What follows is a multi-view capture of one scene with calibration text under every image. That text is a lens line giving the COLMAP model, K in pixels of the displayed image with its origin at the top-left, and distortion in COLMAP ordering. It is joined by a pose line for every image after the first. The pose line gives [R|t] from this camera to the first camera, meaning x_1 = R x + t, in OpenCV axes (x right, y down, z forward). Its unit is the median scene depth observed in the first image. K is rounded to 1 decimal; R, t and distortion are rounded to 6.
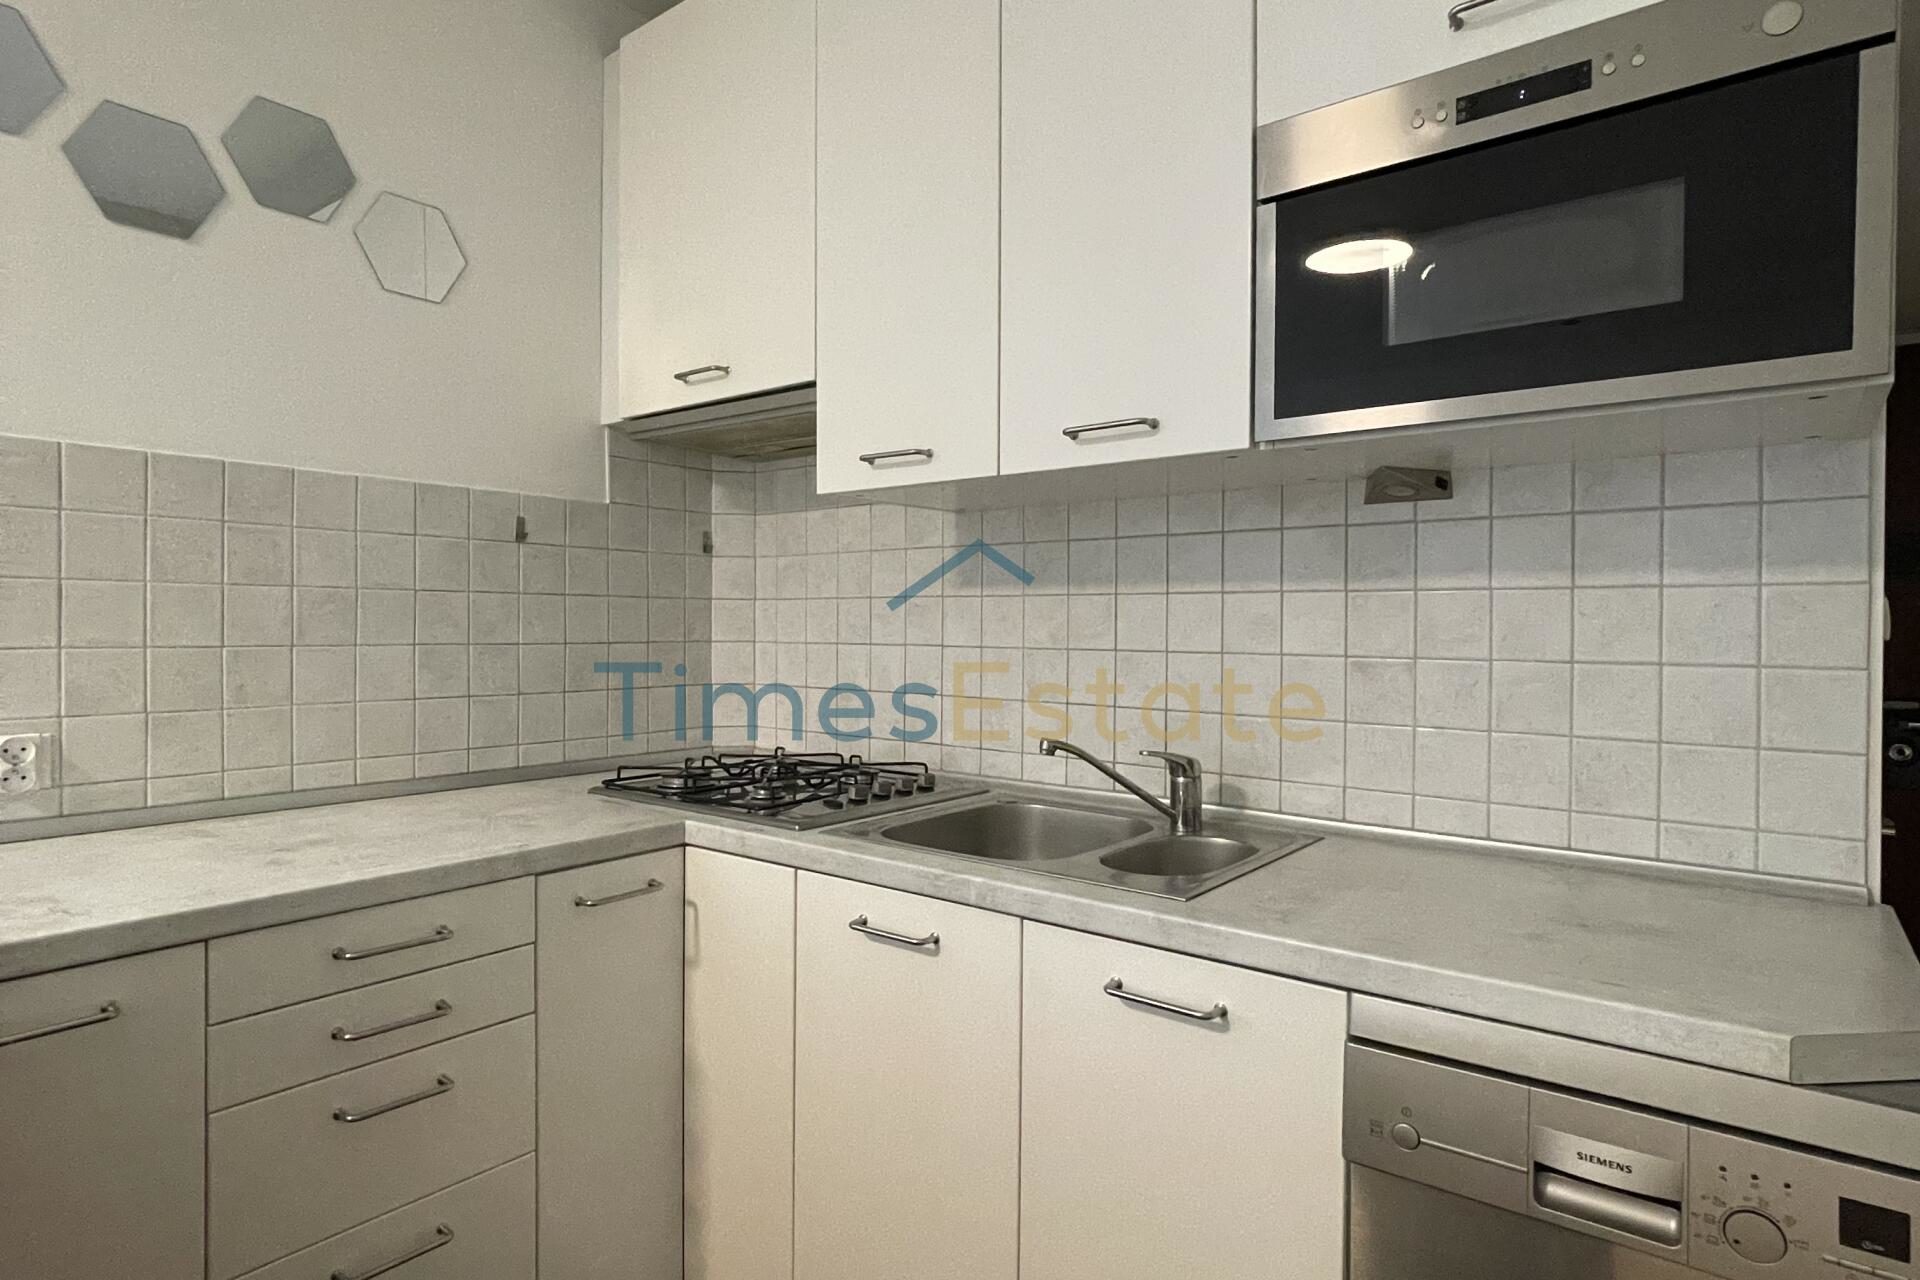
lens RADIAL K [[1042.4, 0, 958.4], [0, 1042.4, 637.8], [0, 0, 1]] dist [0.004229, 0.001962]
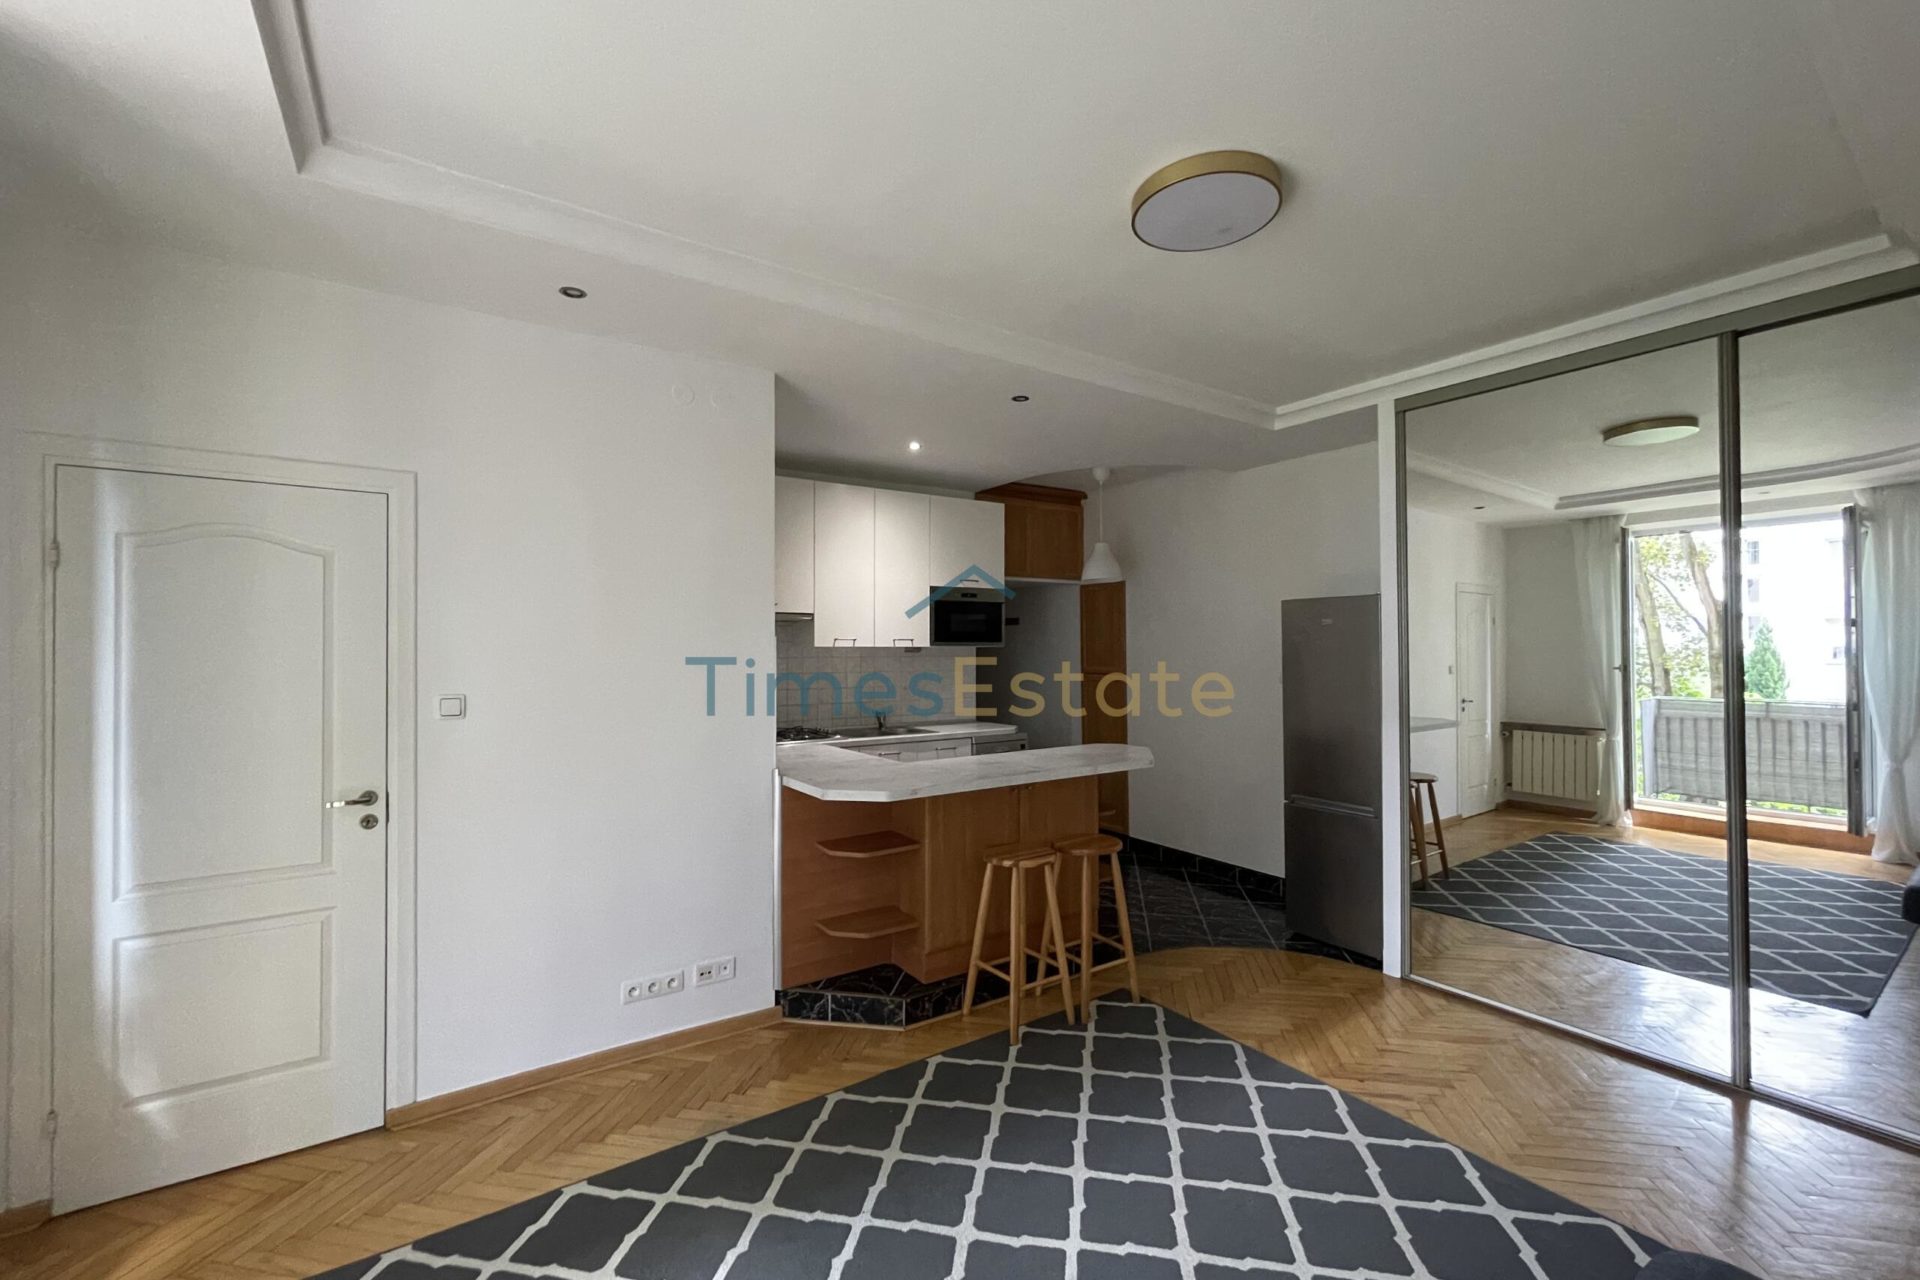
lens RADIAL K [[779.1, 0, 959.3], [0, 779.1, 638.9], [0, 0, 1]] dist [0.001458, -0.000111]
pose [[0.313622, 0.010194, 0.949493, -2.834111], [0.017875, 0.999702, -0.016637, -0.132795], [-0.949380, 0.022190, 0.313346, -0.294794]]
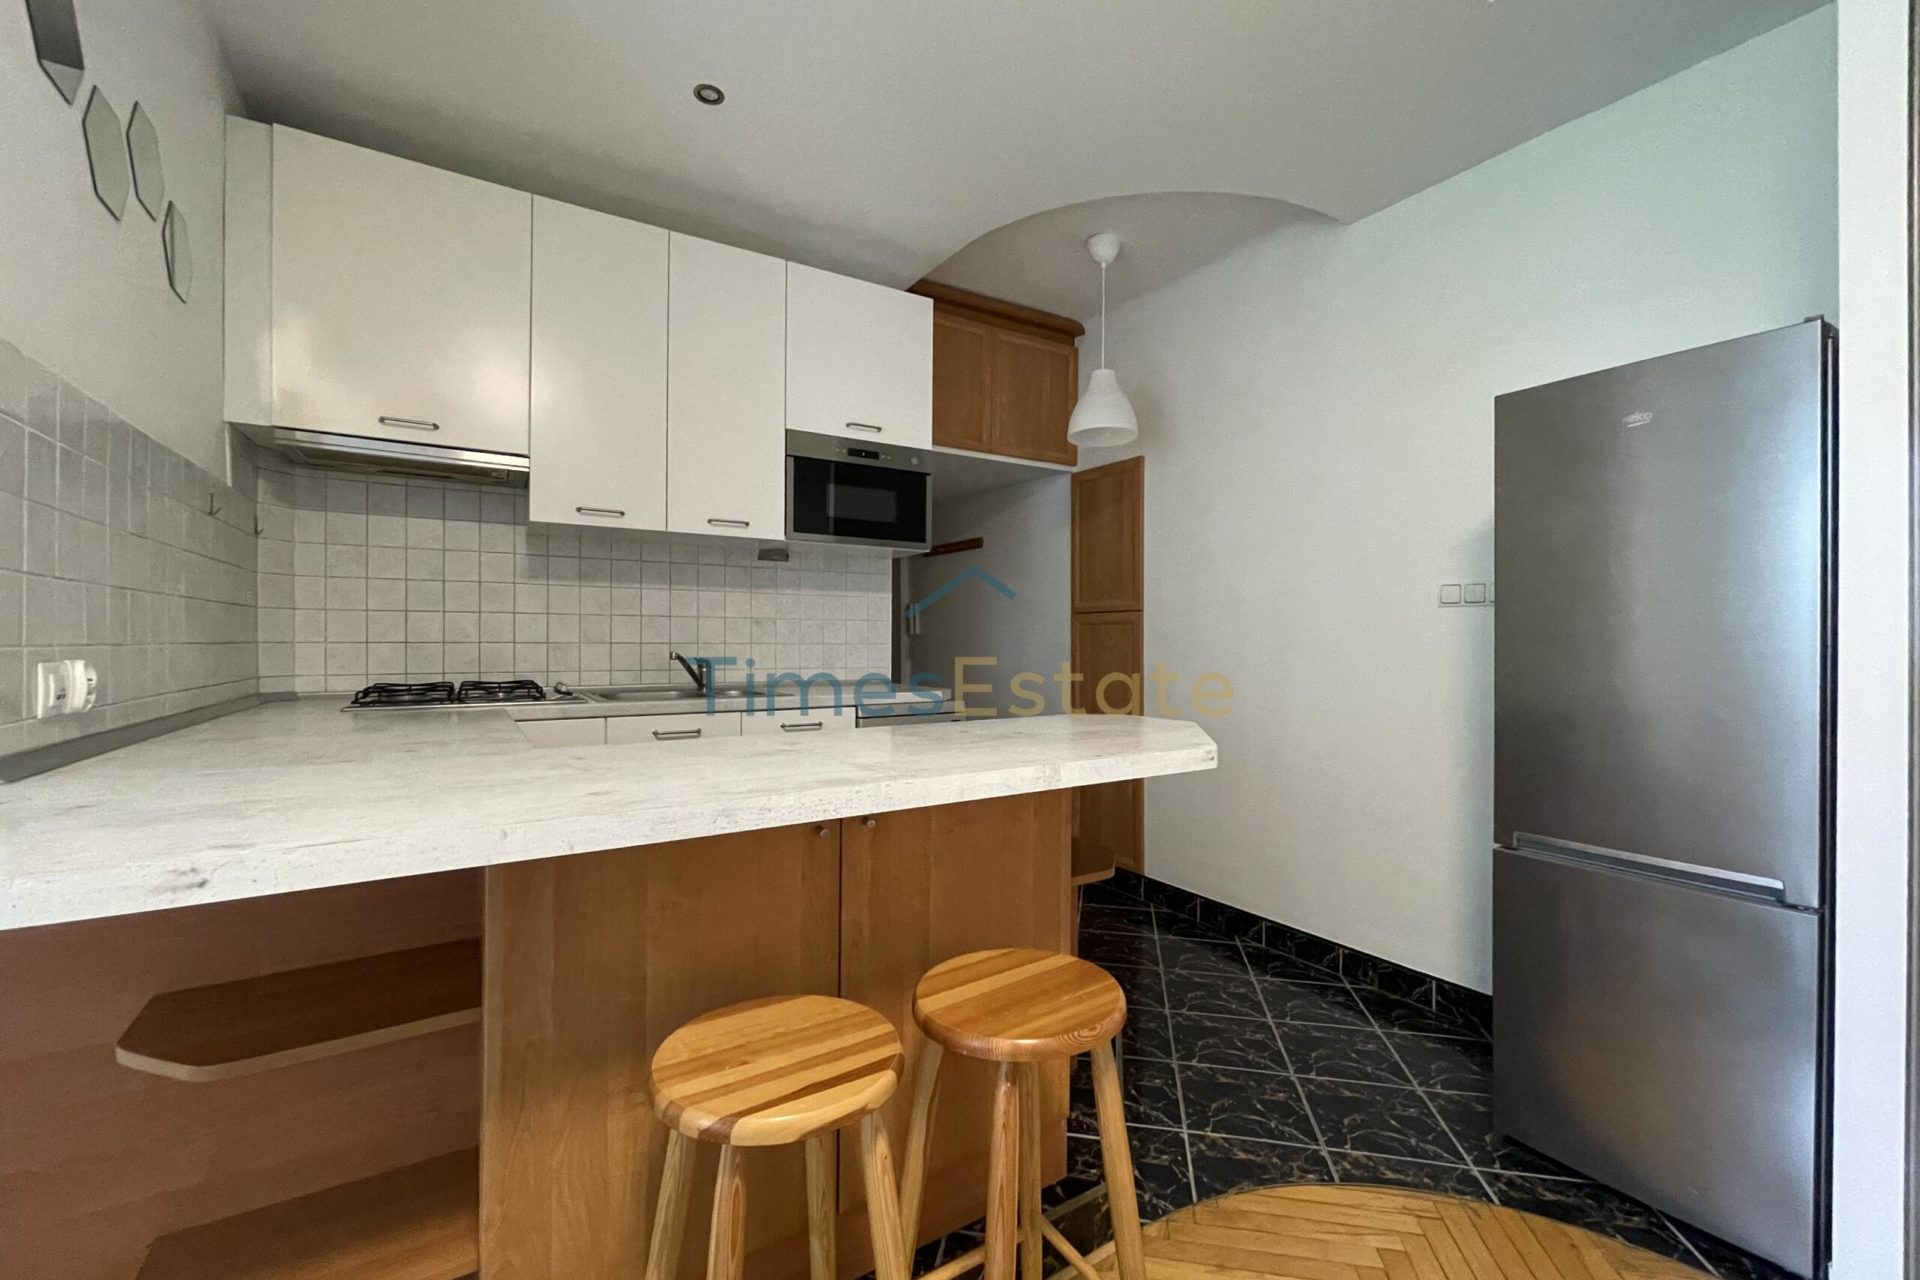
lens RADIAL K [[779.1, 0, 956.8], [0, 779.1, 638.4], [0, 0, 1]] dist [0.001458, -0.000111]
pose [[0.336901, -0.004847, 0.941527, -1.326236], [0.008046, 0.999965, 0.002269, 0.072188], [-0.941506, 0.006811, 0.336929, -0.129469]]
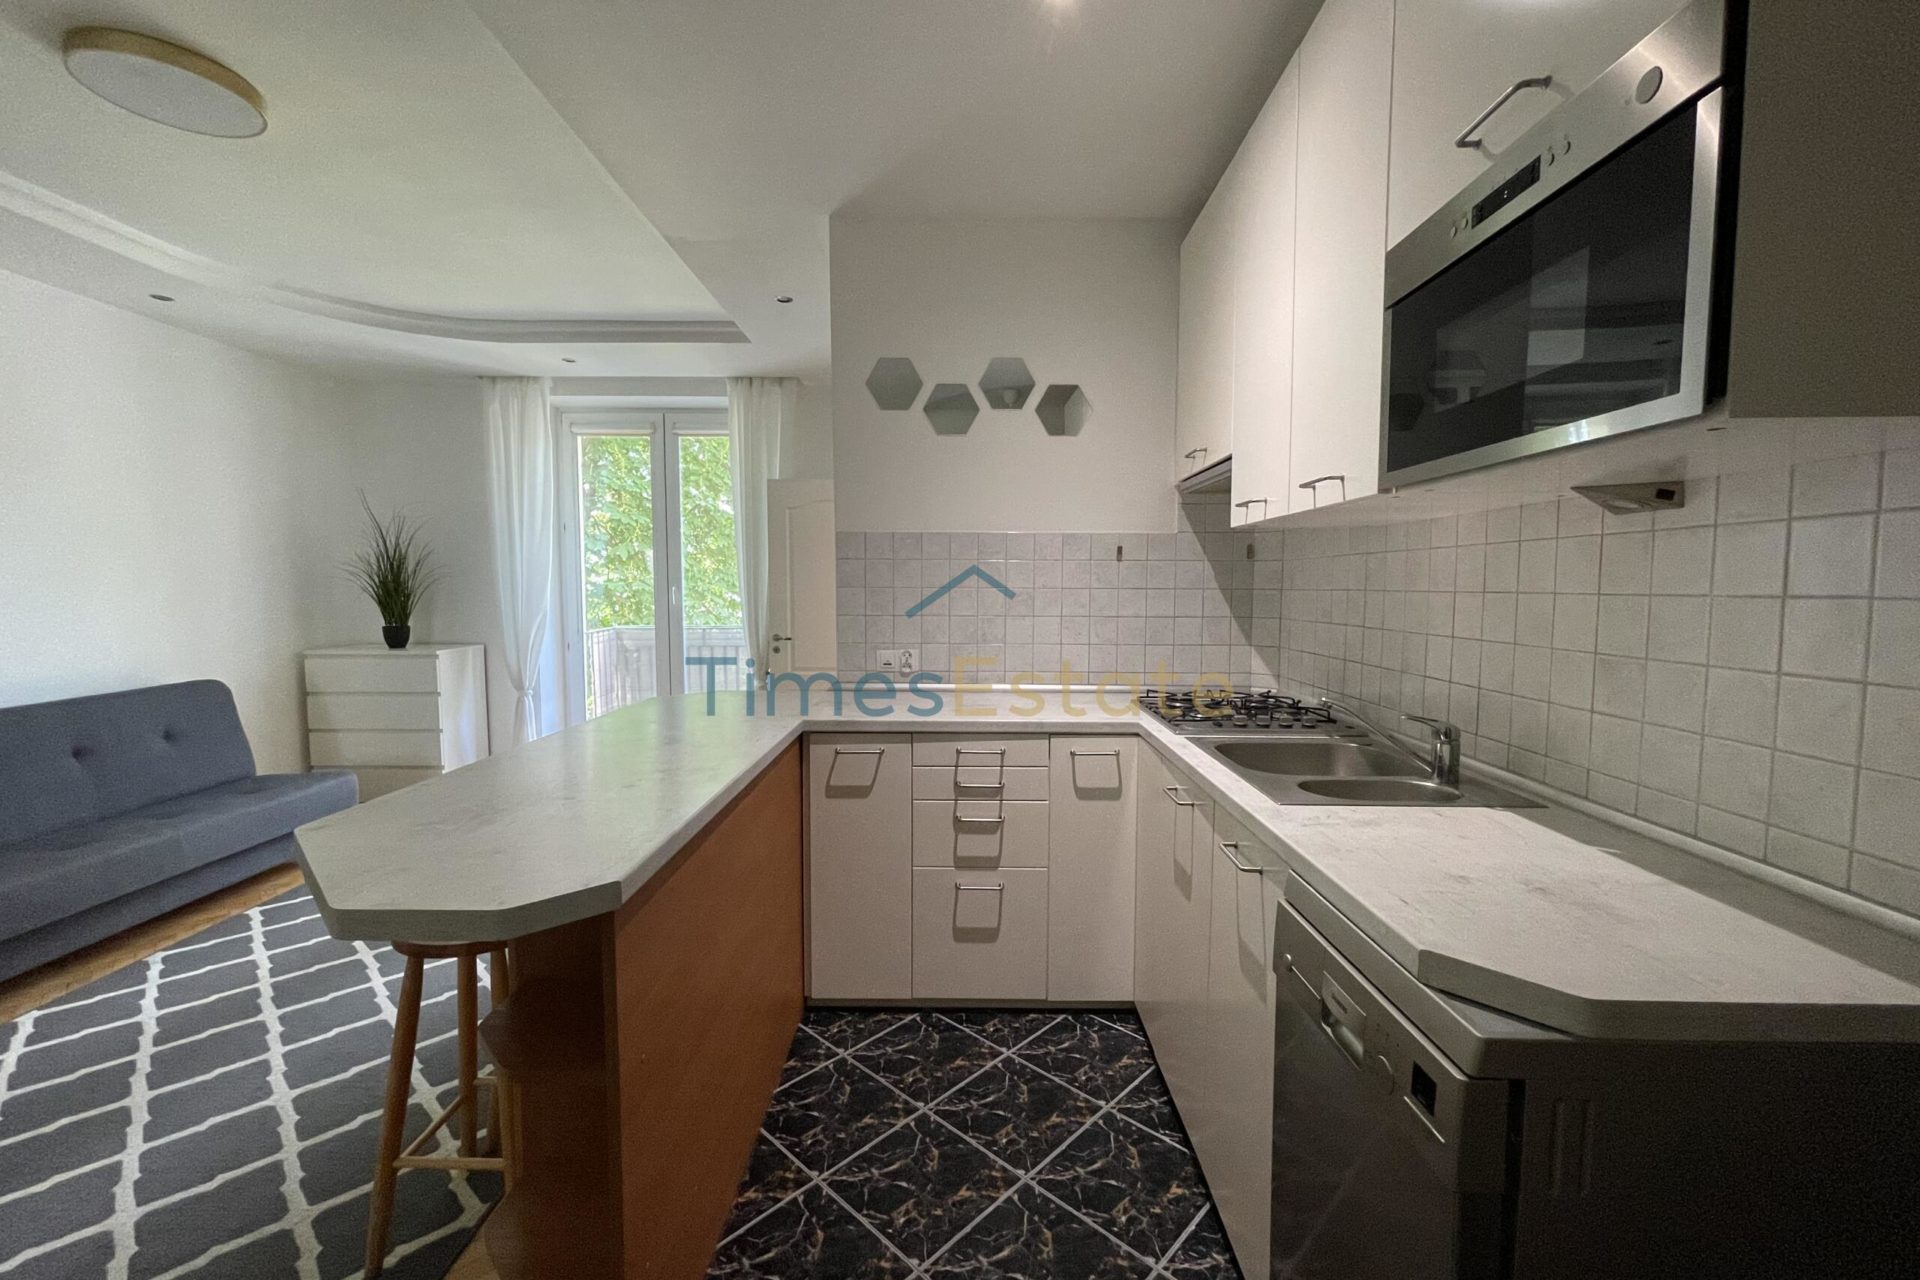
lens RADIAL K [[779.1, 0, 947.1], [0, 779.1, 642.9], [0, 0, 1]] dist [0.001458, -0.000111]
pose [[0.599709, 0.057110, -0.798178, 0.649918], [-0.015200, 0.998083, 0.059993, -0.034448], [0.800074, -0.023846, 0.599427, -0.048994]]
